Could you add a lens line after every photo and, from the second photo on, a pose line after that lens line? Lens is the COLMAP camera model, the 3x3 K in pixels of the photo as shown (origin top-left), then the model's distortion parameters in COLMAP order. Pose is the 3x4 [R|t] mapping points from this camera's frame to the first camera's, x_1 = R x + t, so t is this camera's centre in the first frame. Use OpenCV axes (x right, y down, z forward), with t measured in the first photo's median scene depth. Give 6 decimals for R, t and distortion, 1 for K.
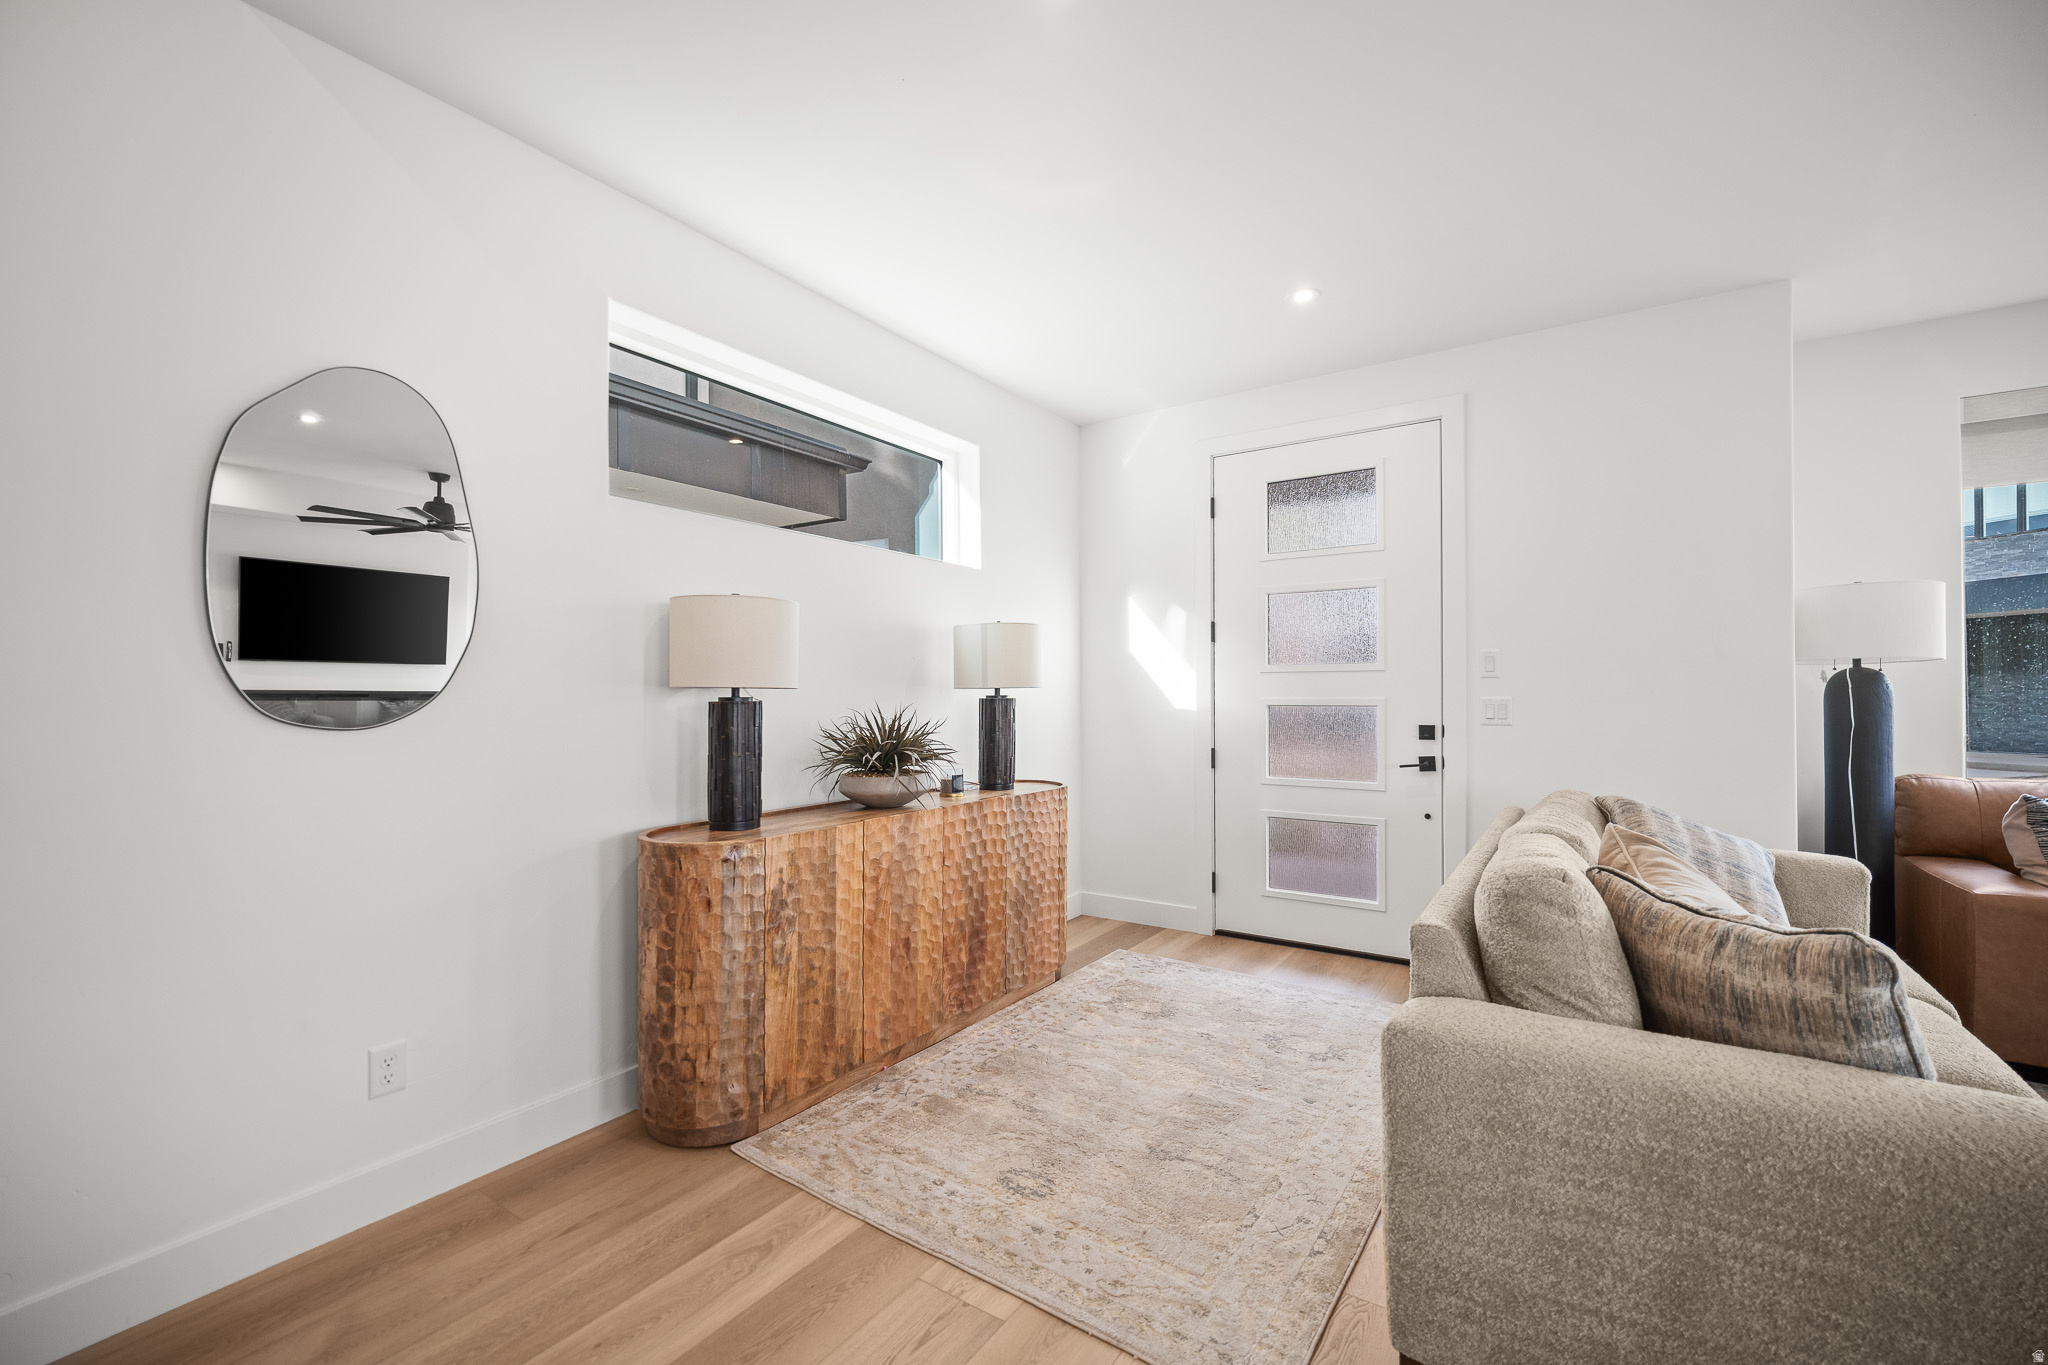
lens RADIAL K [[843.5, 0, 1032.9], [0, 843.5, 695.0], [0, 0, 1]] dist [-0.010490, 0.000134]
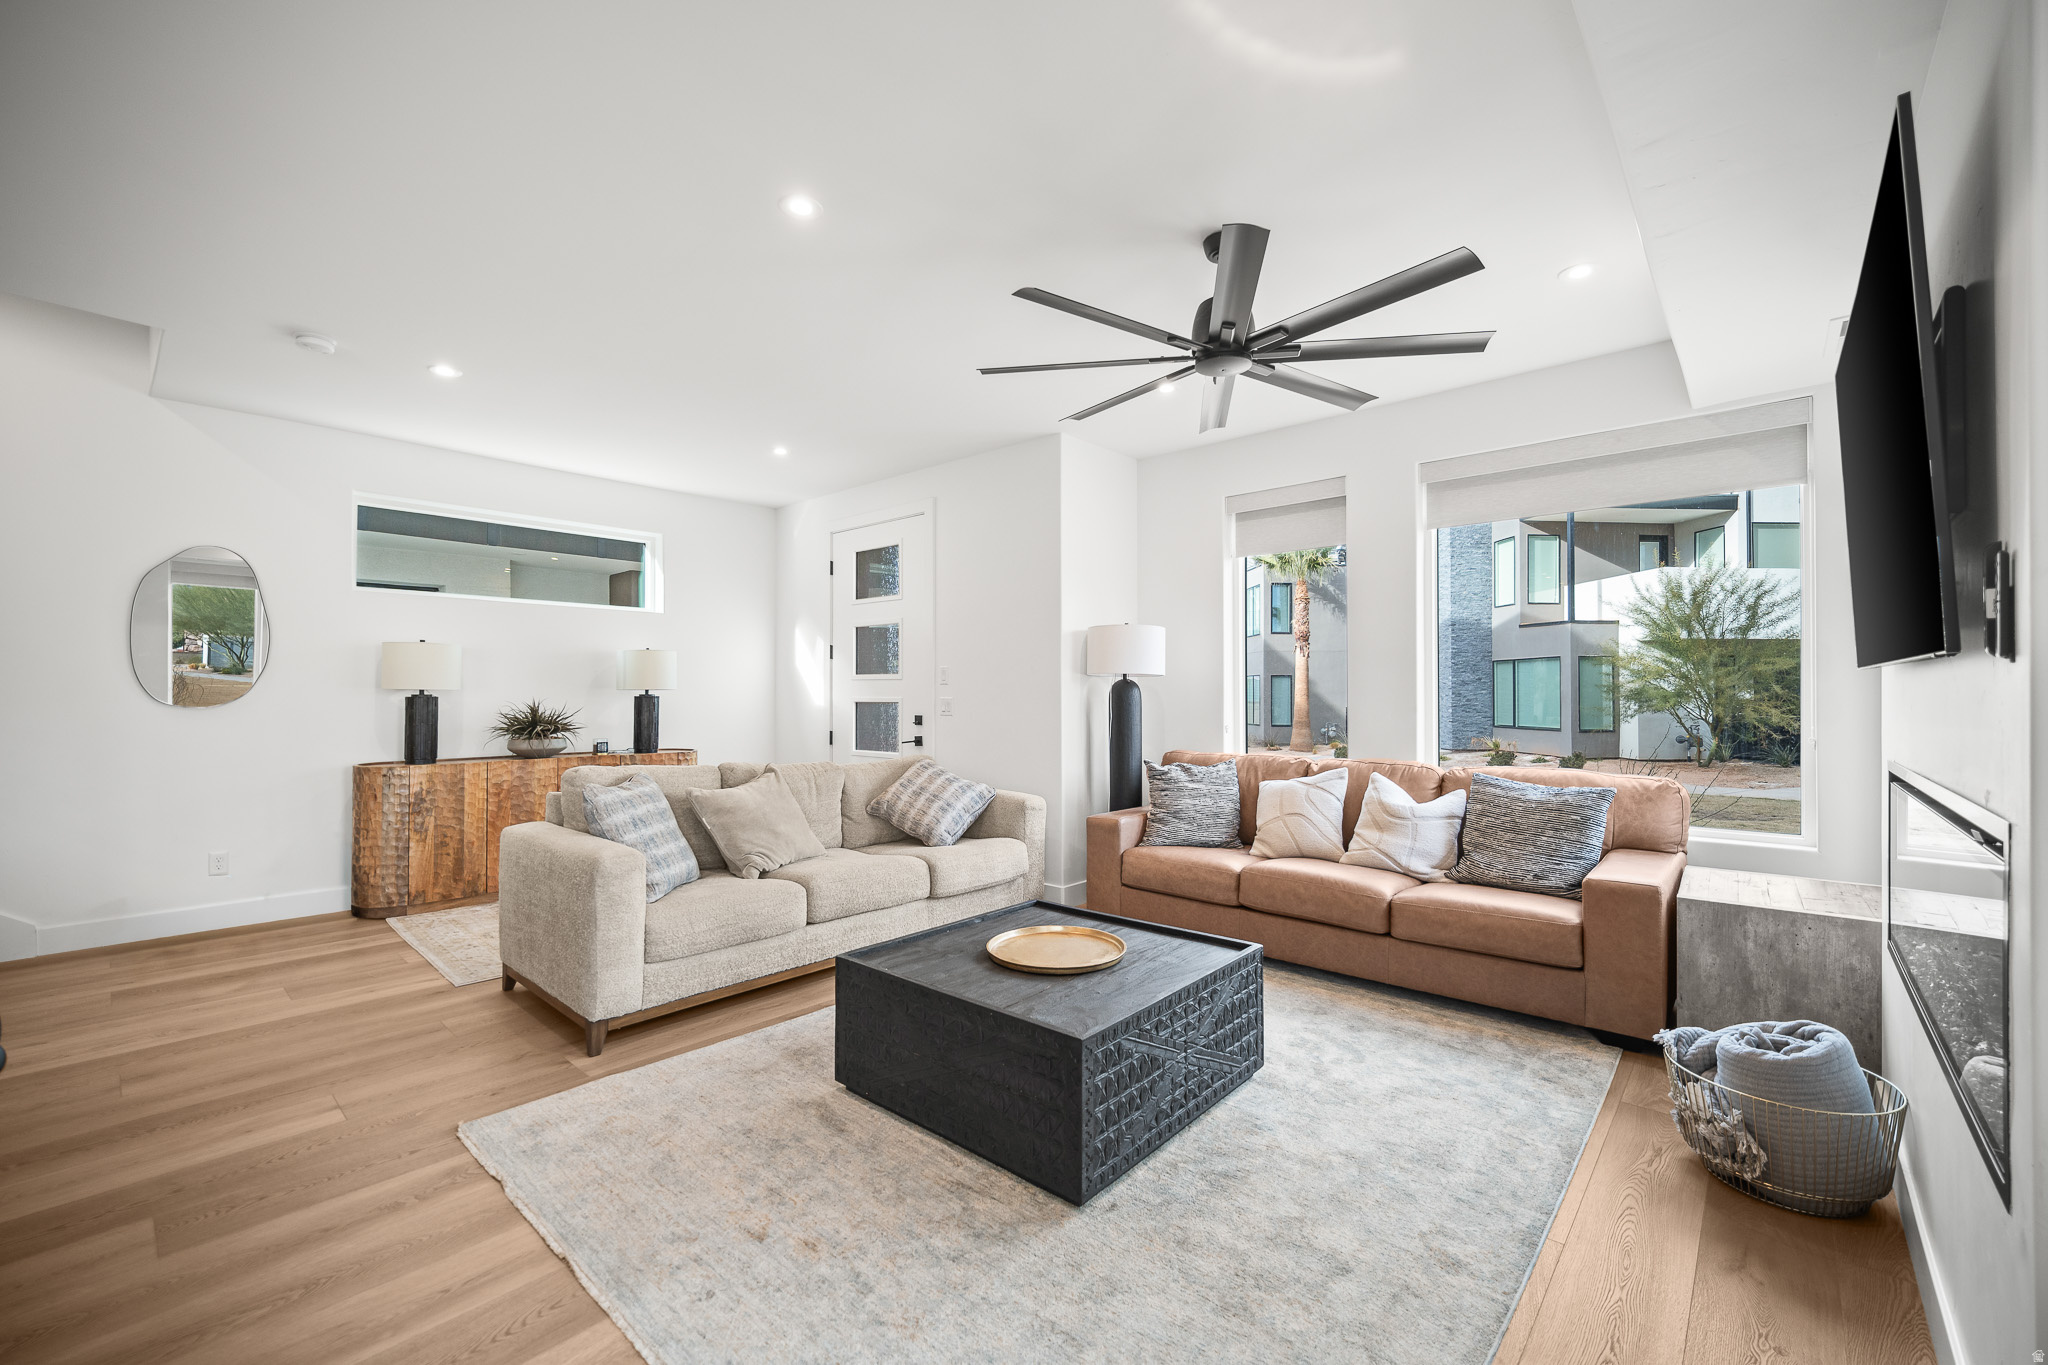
lens RADIAL K [[843.5, 0, 1035.9], [0, 843.5, 689.5], [0, 0, 1]] dist [-0.010490, 0.000134]
pose [[0.990181, 0.004281, -0.139729, 1.318008], [-0.005149, 0.999970, -0.005849, -0.004377], [0.139699, 0.006511, 0.990173, -0.694267]]
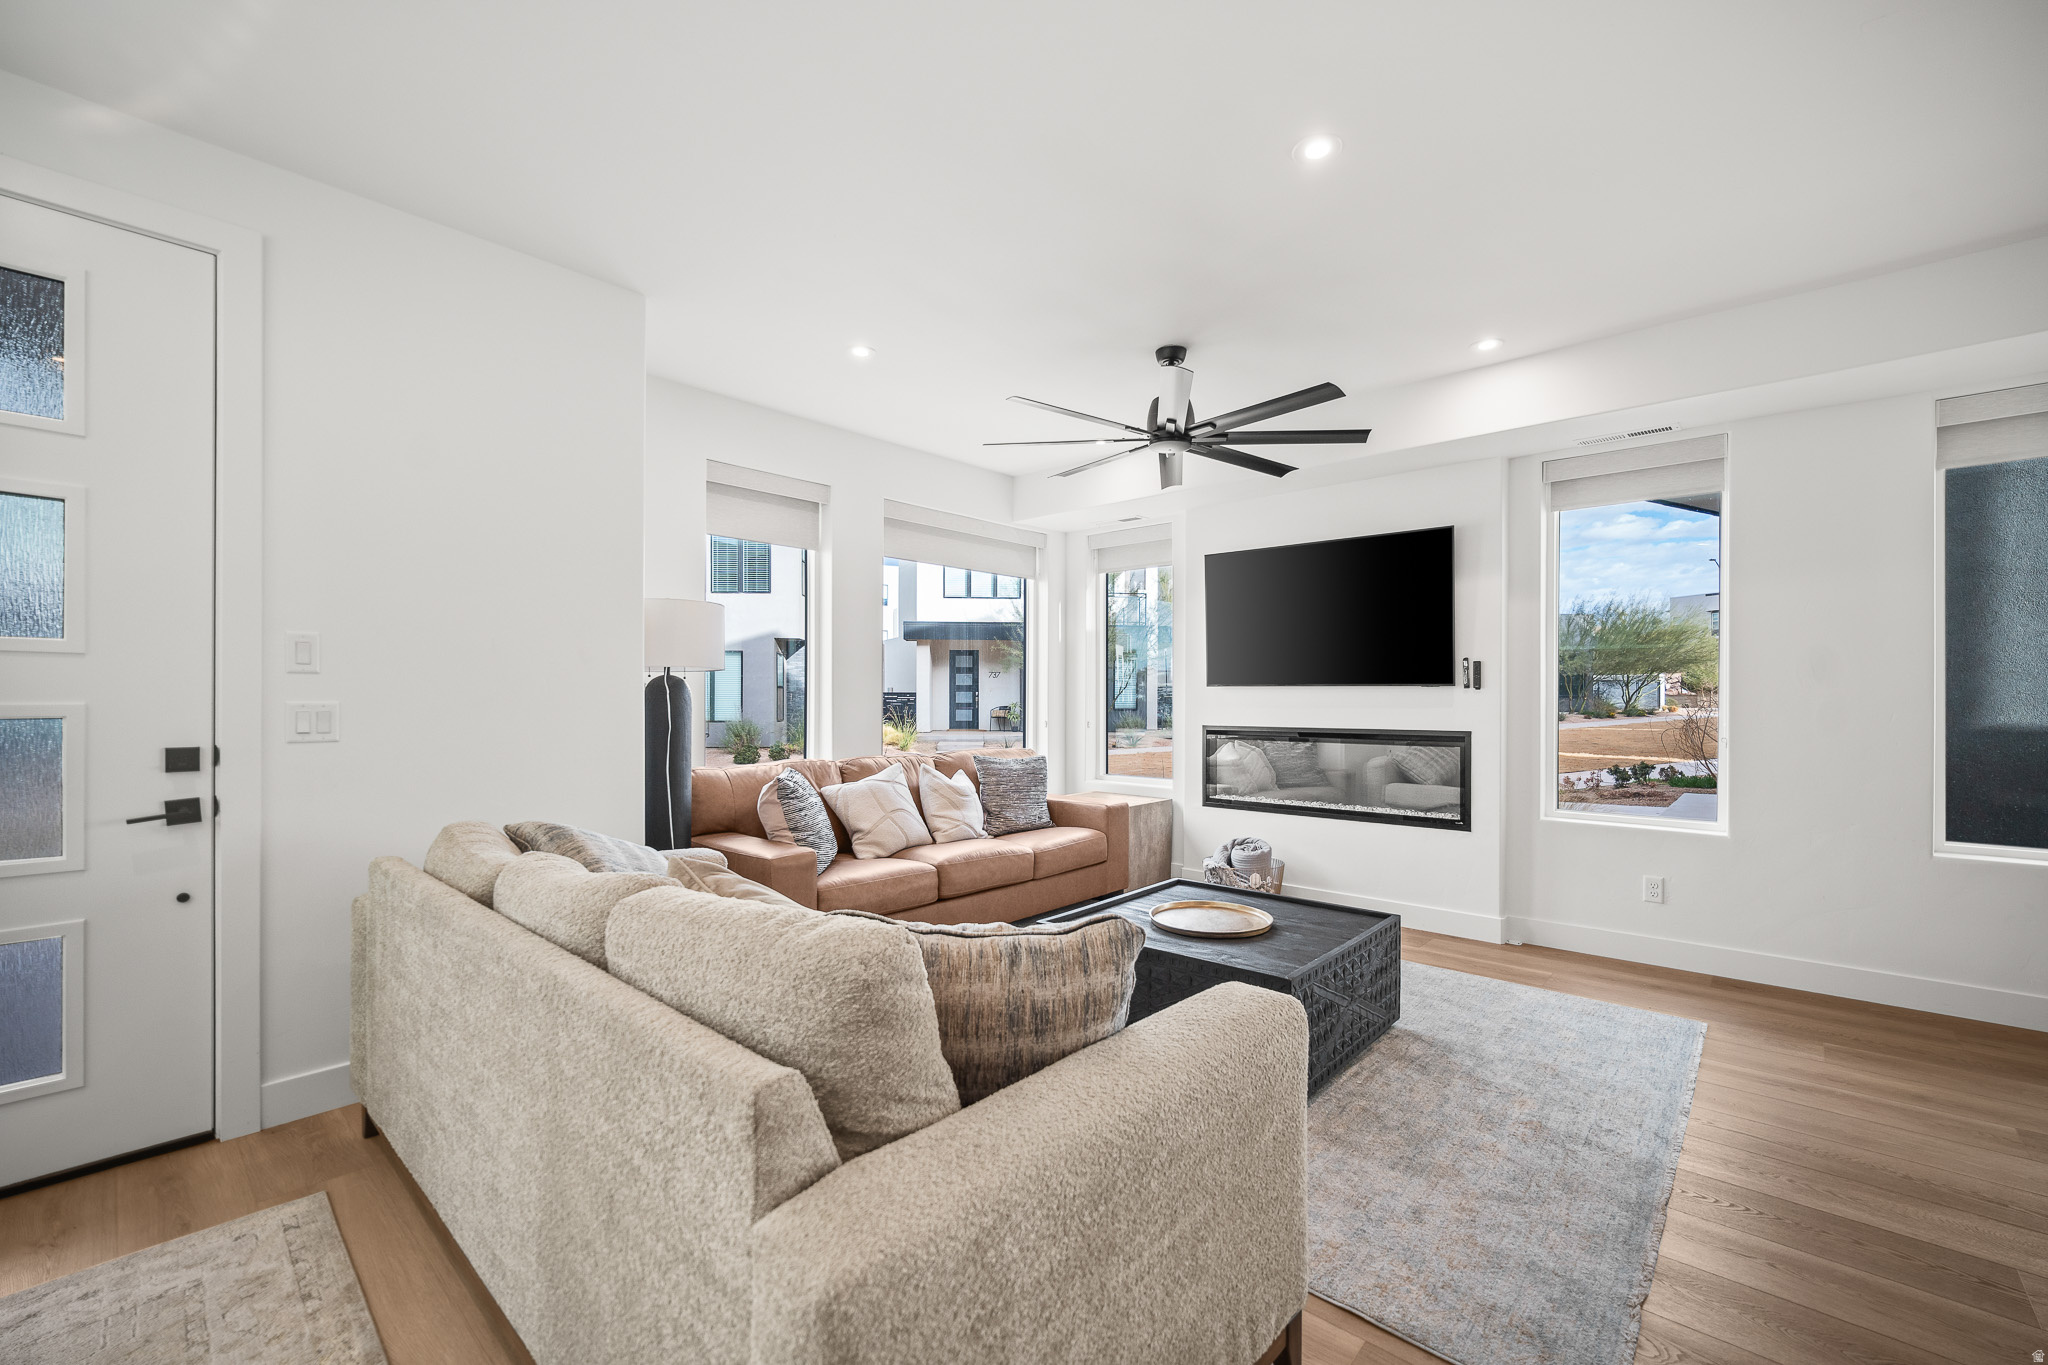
lens RADIAL K [[843.5, 0, 1040.0], [0, 843.5, 699.5], [0, 0, 1]] dist [-0.010490, 0.000134]
pose [[0.139200, 0.002417, 0.990261, -0.062653], [-0.002277, 0.999995, -0.002121, 0.001330], [-0.990262, -0.001960, 0.139205, 0.449431]]
